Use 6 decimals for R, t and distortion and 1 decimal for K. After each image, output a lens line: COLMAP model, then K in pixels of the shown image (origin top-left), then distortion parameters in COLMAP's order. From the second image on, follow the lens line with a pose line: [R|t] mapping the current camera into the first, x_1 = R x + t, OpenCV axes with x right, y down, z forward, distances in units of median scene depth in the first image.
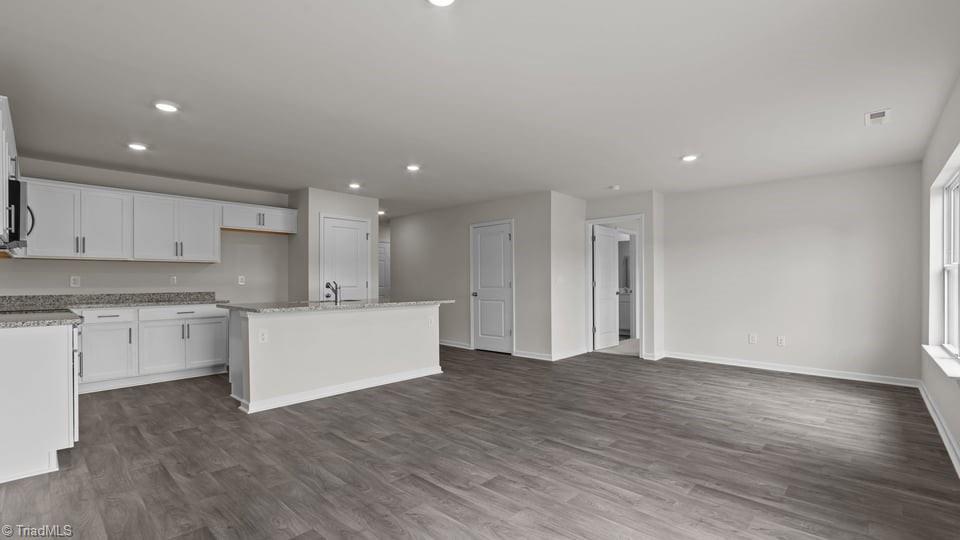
lens RADIAL K [[417.6, 0, 480.0], [0, 417.6, 270.0], [0, 0, 1]] dist [-0.002571, 0.000138]
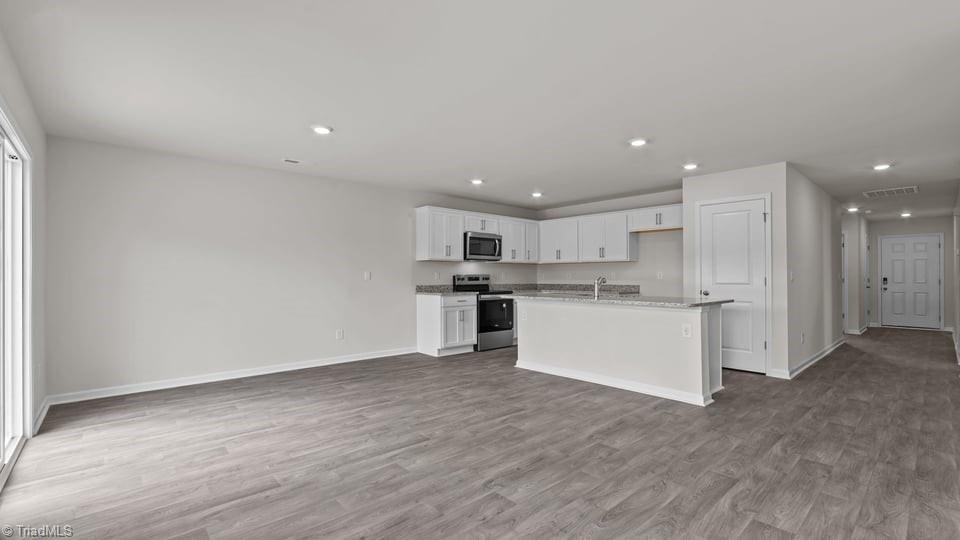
lens RADIAL K [[417.6, 0, 480.0], [0, 417.6, 270.0], [0, 0, 1]] dist [-0.002571, 0.000138]
pose [[-0.068737, -0.011720, -0.997566, 0.989282], [0.026119, 0.999567, -0.013543, 0.021307], [0.997293, -0.026986, -0.068401, 1.041108]]
